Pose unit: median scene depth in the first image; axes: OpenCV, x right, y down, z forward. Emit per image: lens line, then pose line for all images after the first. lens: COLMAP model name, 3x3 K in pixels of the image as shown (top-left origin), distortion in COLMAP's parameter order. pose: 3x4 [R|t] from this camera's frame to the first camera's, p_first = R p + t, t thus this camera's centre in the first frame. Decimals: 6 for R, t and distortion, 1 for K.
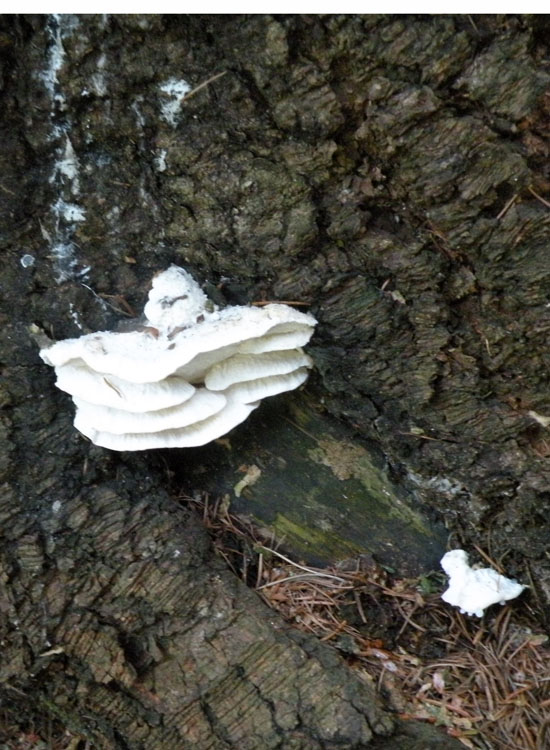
lens RADIAL K [[1565.5, 0, 275.0], [0, 1565.5, 375.0], [0, 0, 1]] dist [0.086883, -0.079821]
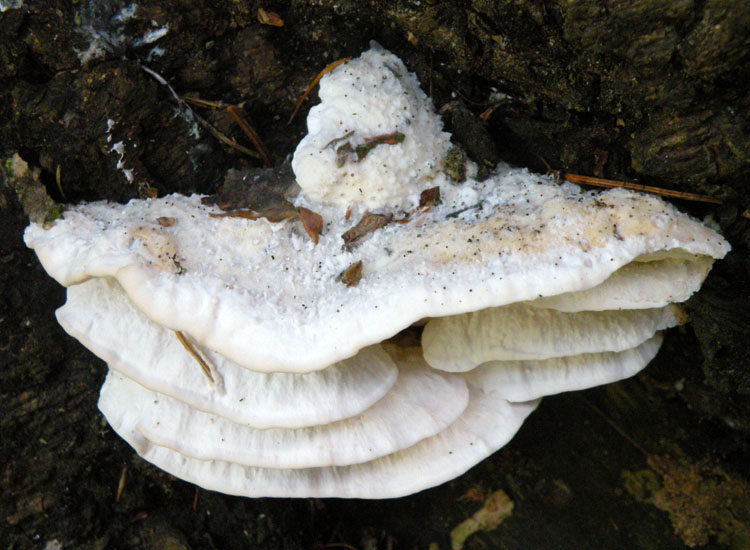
lens RADIAL K [[1565.5, 0, 406.4], [0, 1565.5, 275.0], [0, 0, 1]] dist [0.086883, -0.079821]
pose [[0.993676, 0.112219, 0.003842, -0.052384], [-0.111257, 0.979386, 0.168597, -0.081986], [0.015157, -0.167958, 0.985678, 0.599348]]
